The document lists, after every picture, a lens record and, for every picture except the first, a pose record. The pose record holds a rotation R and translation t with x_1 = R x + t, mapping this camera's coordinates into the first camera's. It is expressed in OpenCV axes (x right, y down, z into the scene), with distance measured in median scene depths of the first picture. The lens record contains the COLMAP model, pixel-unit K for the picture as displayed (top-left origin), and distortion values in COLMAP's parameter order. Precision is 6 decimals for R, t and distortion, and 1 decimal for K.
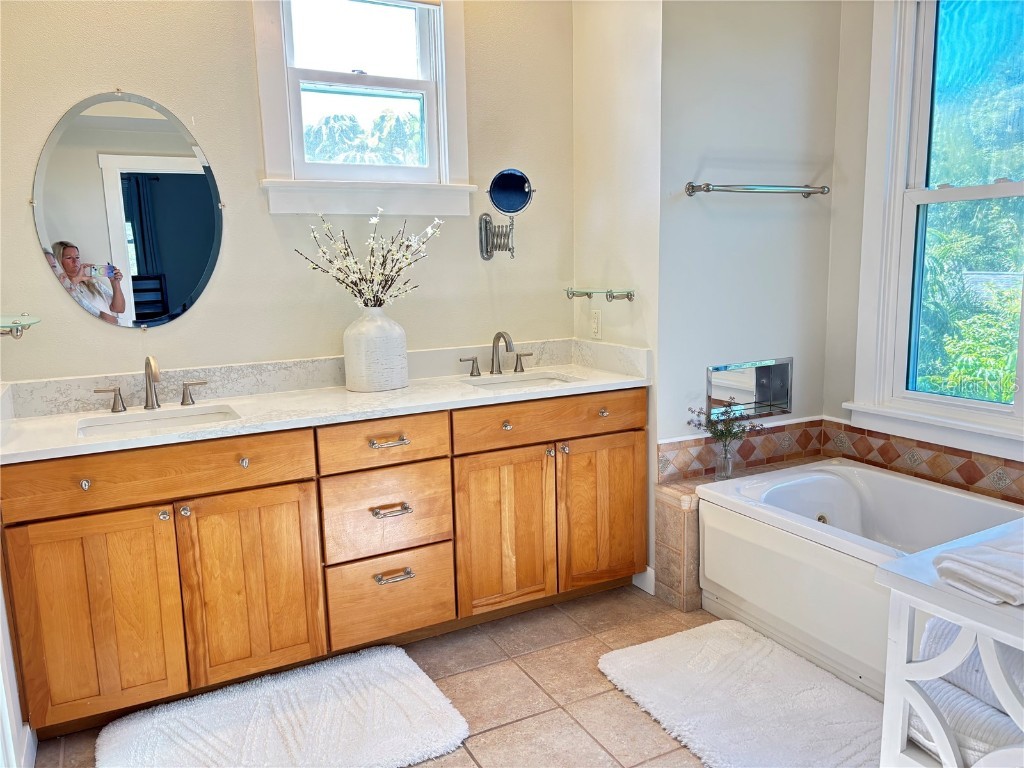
lens RADIAL K [[768.5, 0, 510.8], [0, 768.5, 385.6], [0, 0, 1]] dist [0.051333, -0.062736]
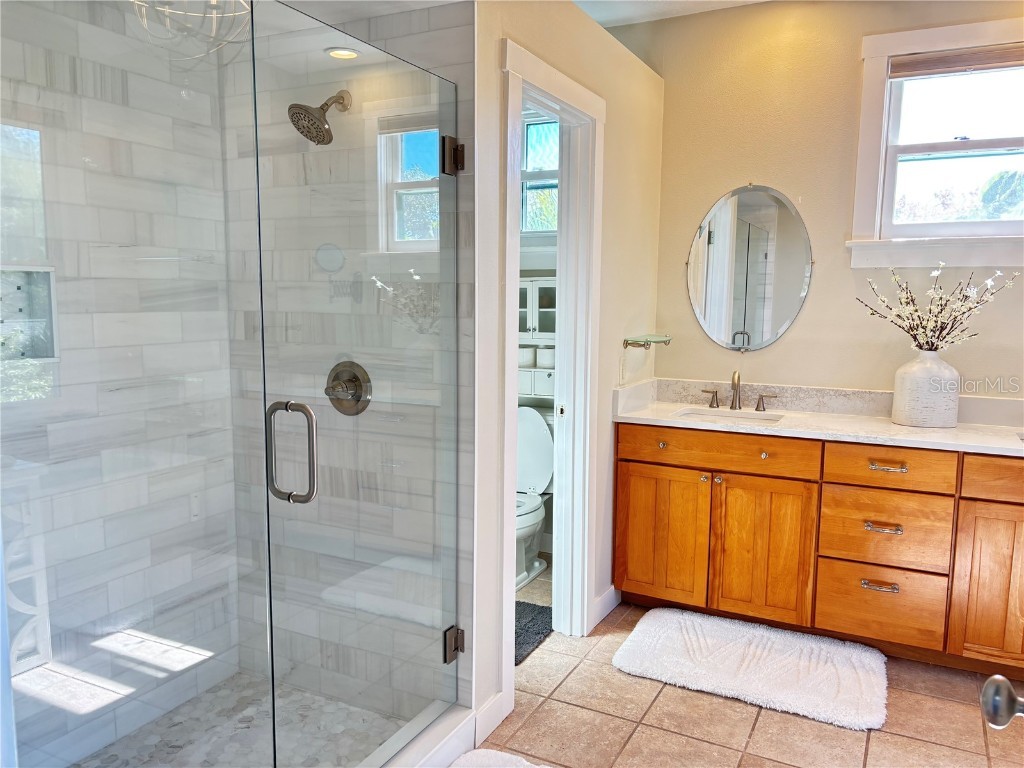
lens RADIAL K [[768.5, 0, 517.6], [0, 768.5, 385.3], [0, 0, 1]] dist [0.051333, -0.062736]
pose [[0.569258, 0.121581, -0.813120, 0.446554], [-0.158460, 0.986687, 0.036598, -0.001374], [0.806744, 0.108013, 0.580945, -0.123786]]
